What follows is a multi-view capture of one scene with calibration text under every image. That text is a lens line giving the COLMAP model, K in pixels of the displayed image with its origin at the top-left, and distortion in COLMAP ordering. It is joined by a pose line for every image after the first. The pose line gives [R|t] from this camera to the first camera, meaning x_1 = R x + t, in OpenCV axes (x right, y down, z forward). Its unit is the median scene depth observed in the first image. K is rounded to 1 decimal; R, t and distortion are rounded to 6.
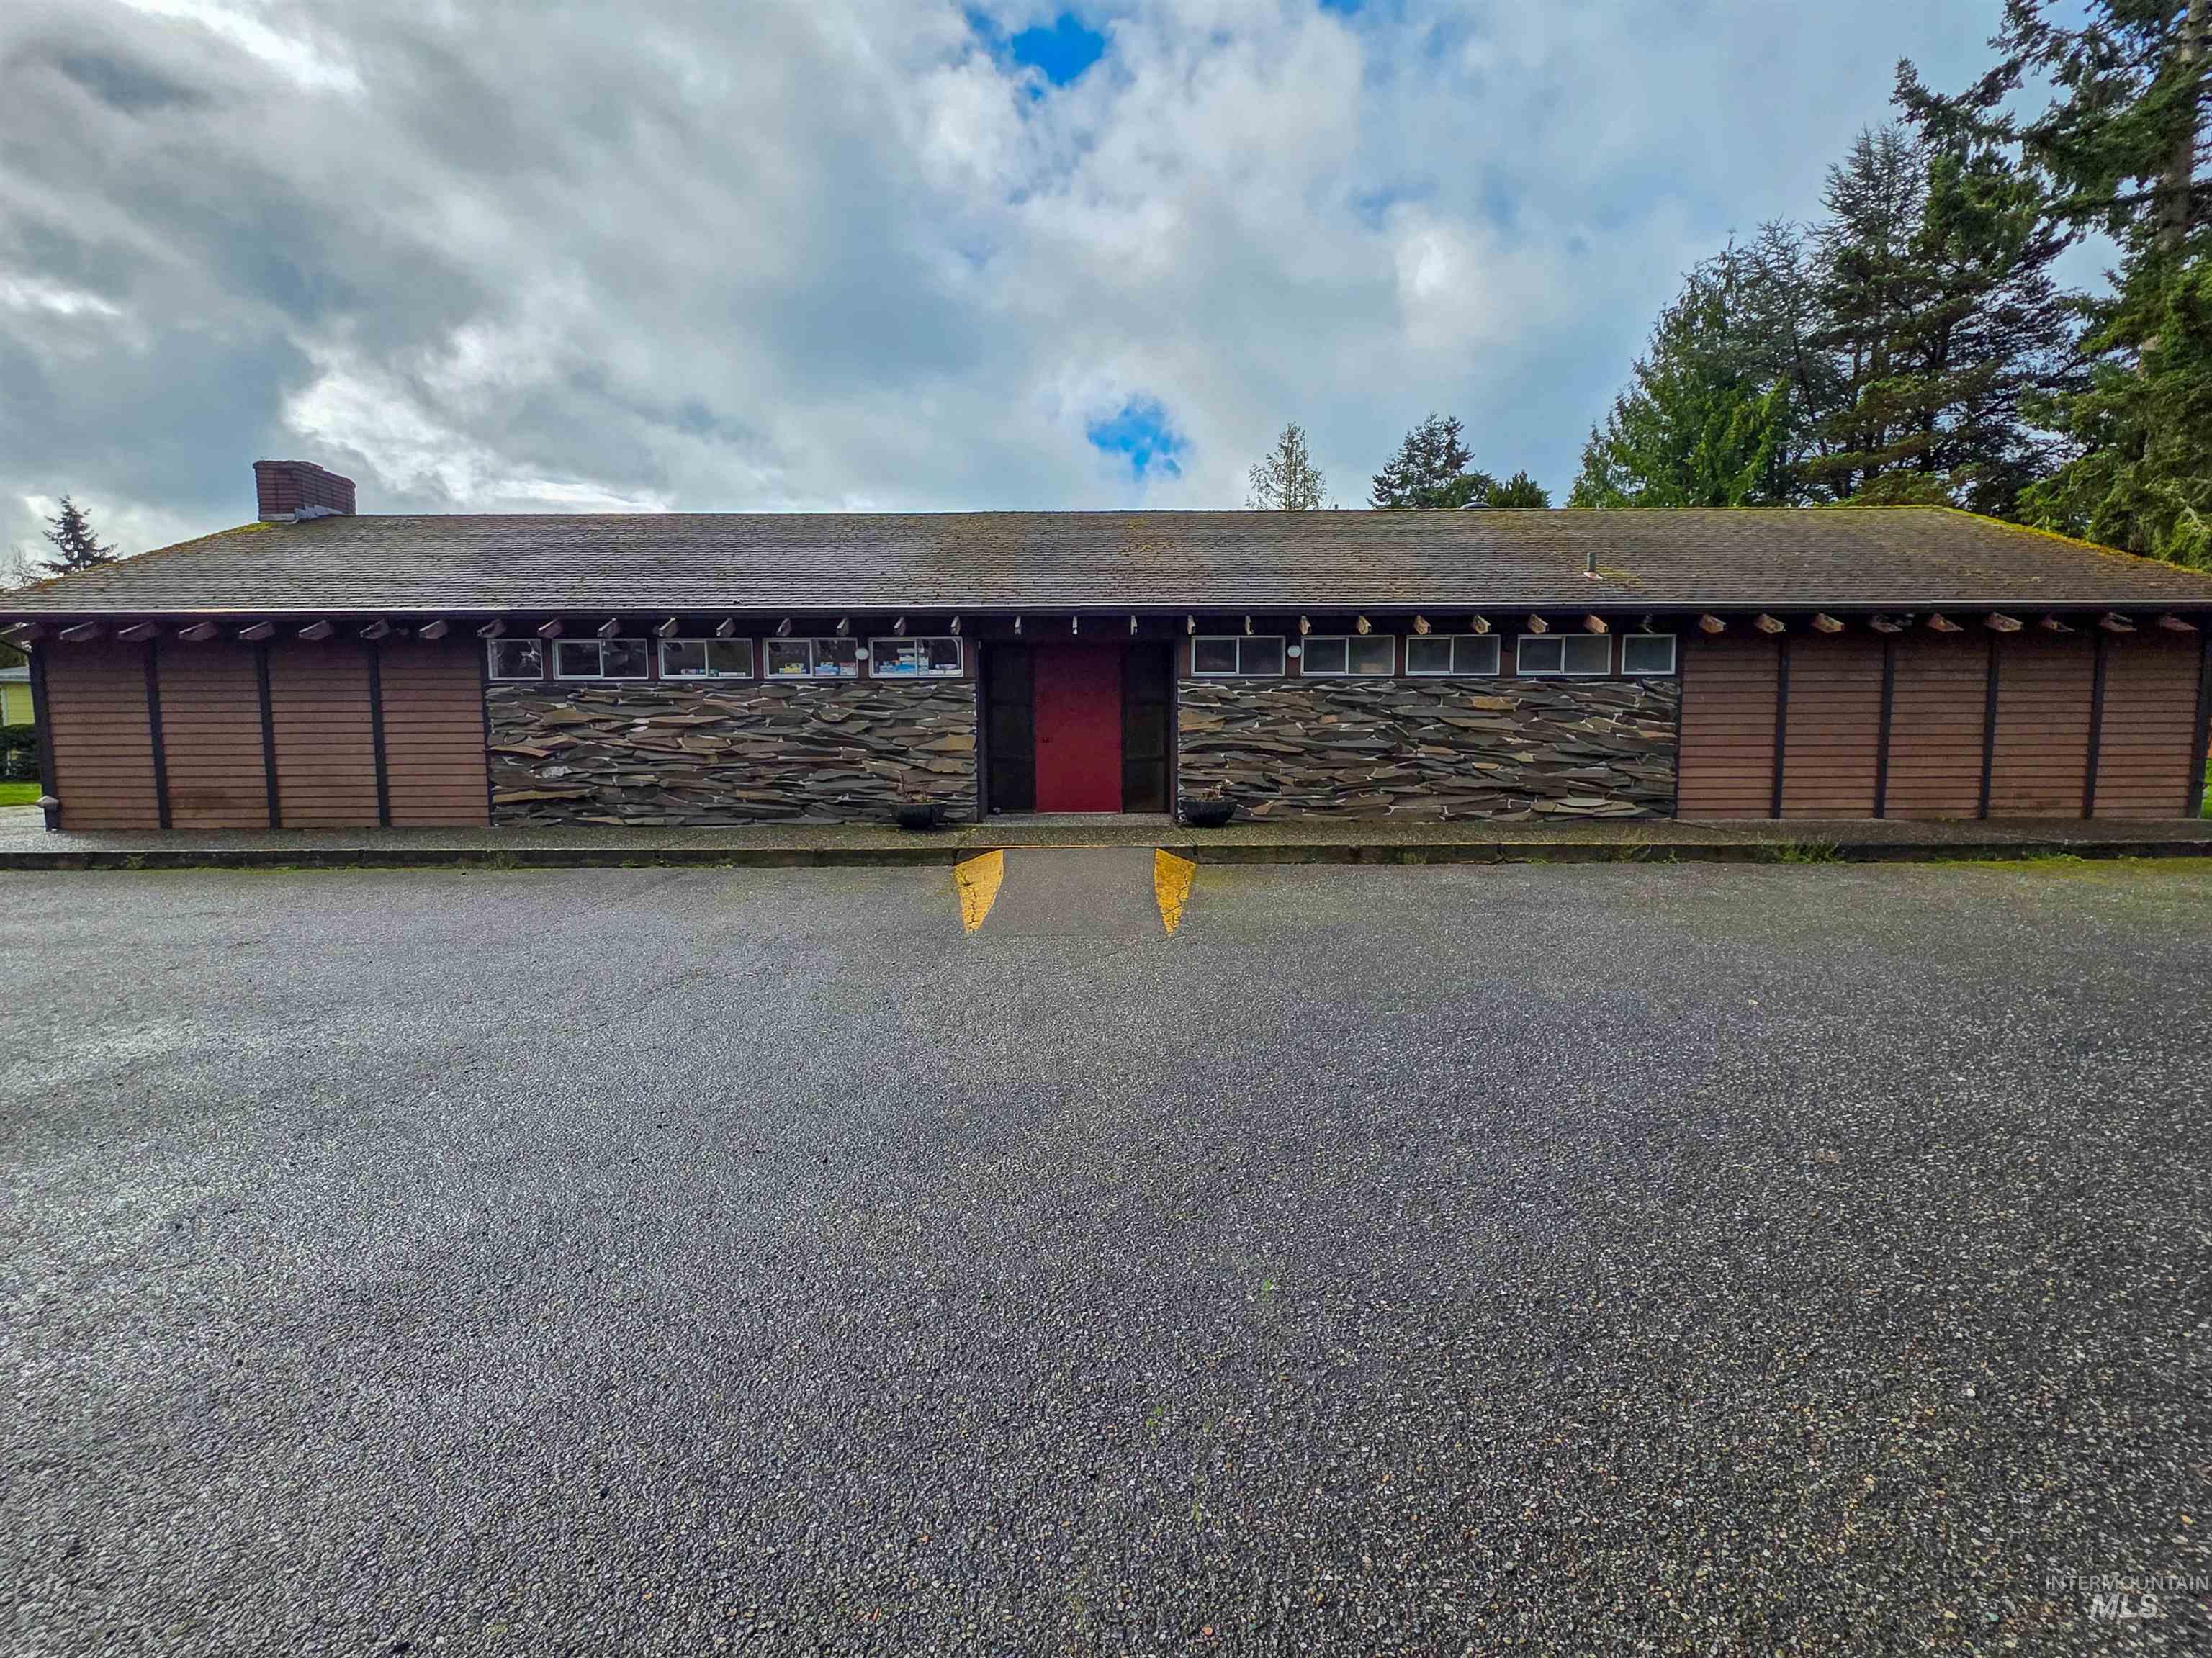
lens RADIAL K [[986.4, 0, 1106.0], [0, 986.4, 829.0], [0, 0, 1]] dist [-0.002553, -0.000321]
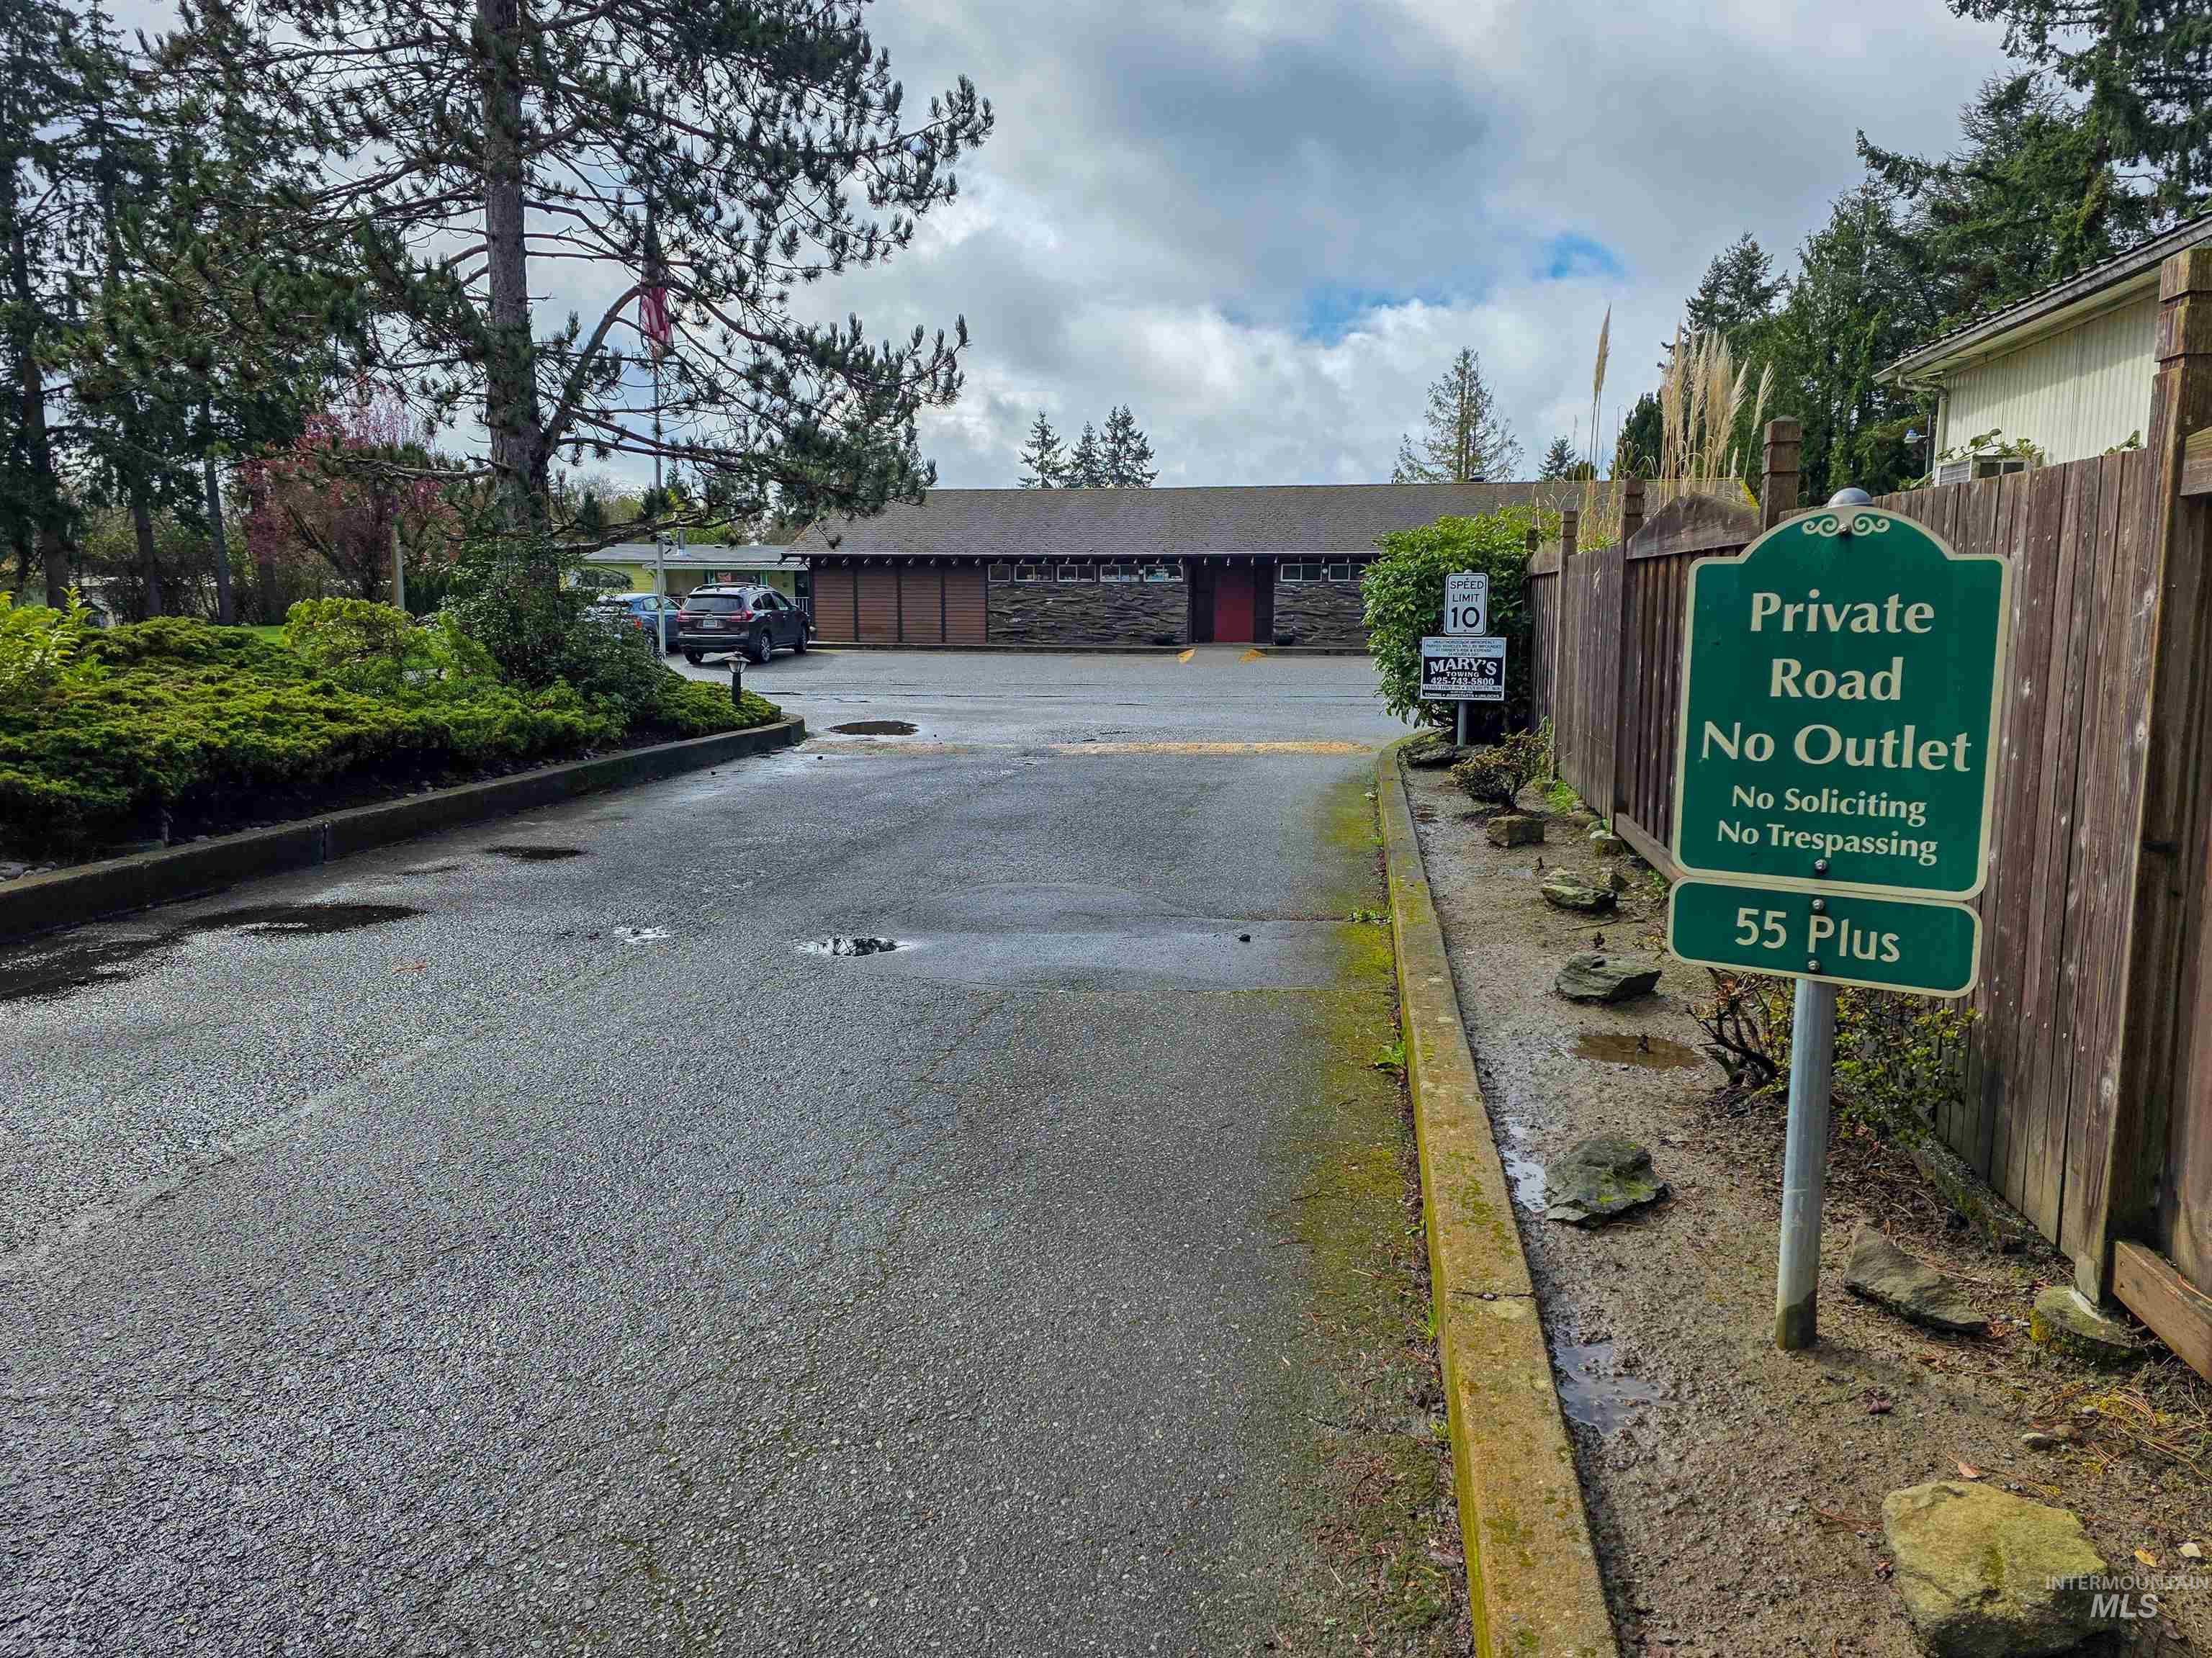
lens RADIAL K [[1516.2, 0, 1106.0], [0, 1516.2, 829.0], [0, 0, 1]] dist [0.002472, 0.000997]
pose [[0.980138, 0.037314, -0.194774, 0.404243], [-0.027772, 0.998287, 0.051492, 0.255590], [0.196362, -0.045060, 0.979496, -2.620356]]
